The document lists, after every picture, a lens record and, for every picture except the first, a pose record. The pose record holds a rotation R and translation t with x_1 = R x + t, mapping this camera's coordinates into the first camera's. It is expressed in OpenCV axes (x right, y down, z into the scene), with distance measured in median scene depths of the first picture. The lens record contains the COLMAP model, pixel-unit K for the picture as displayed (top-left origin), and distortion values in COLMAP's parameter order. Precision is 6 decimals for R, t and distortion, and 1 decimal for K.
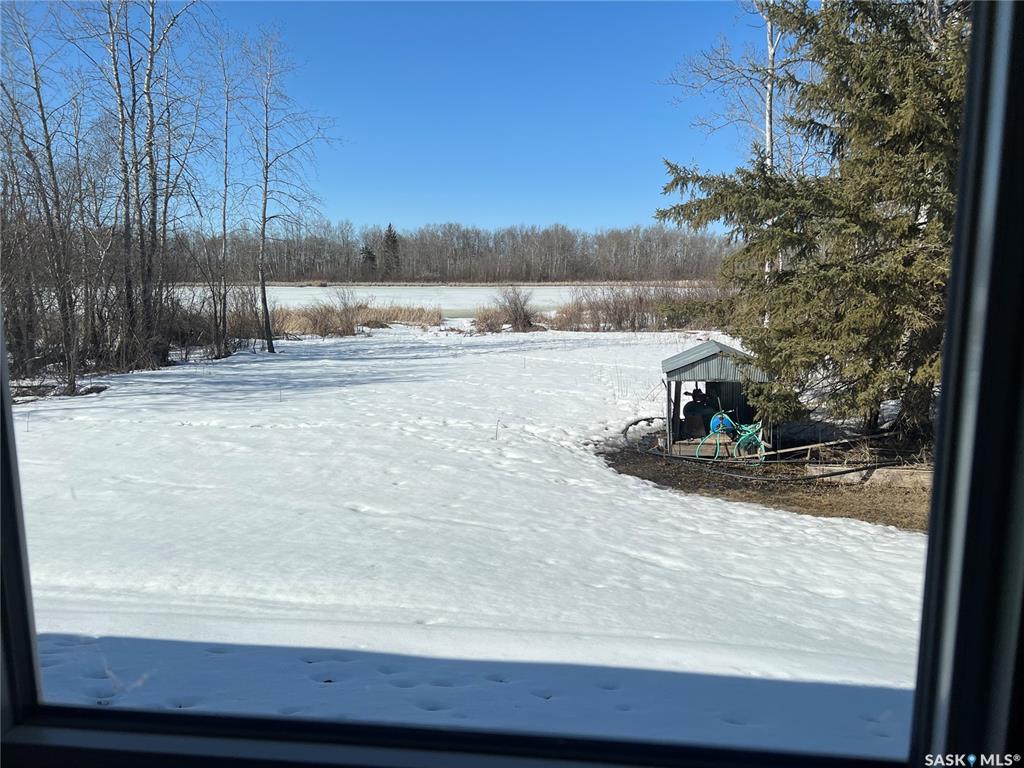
lens RADIAL K [[777.0, 0, 511.3], [0, 777.0, 391.0], [0, 0, 1]] dist [0.073214, -0.084952]
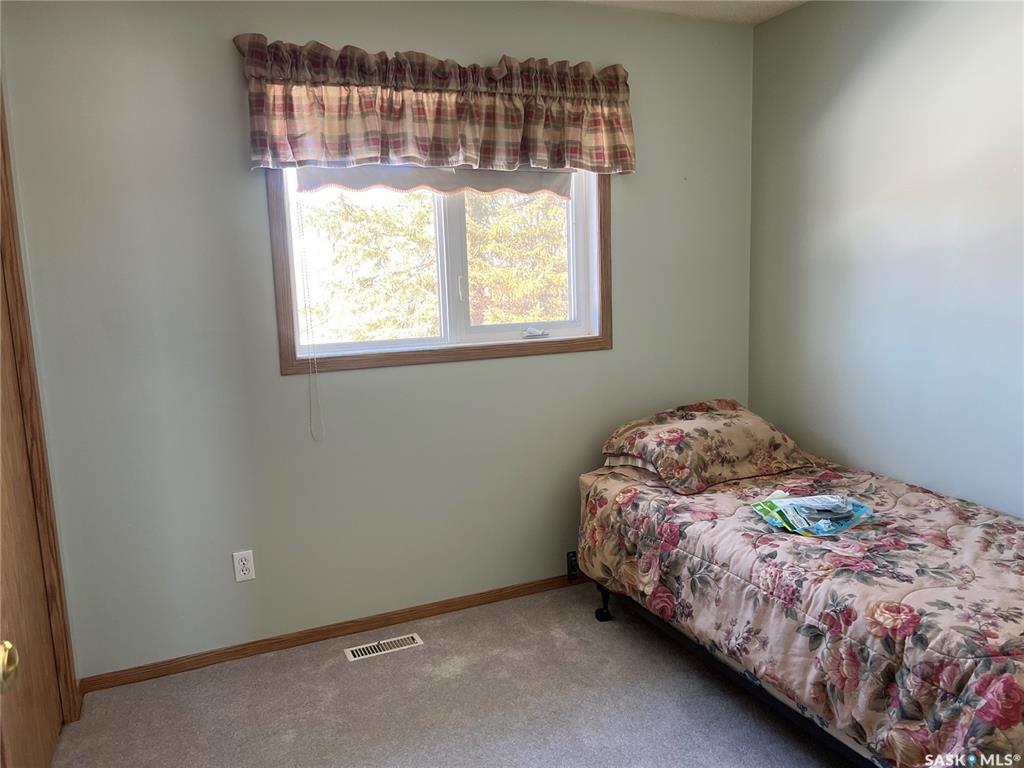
lens RADIAL K [[777.0, 0, 514.8], [0, 777.0, 385.1], [0, 0, 1]] dist [0.073214, -0.084952]
pose [[0.862551, -0.104146, 0.495135, -0.096136], [0.112415, 0.993574, 0.013155, 0.032795], [-0.493323, 0.044314, 0.868717, -0.224080]]
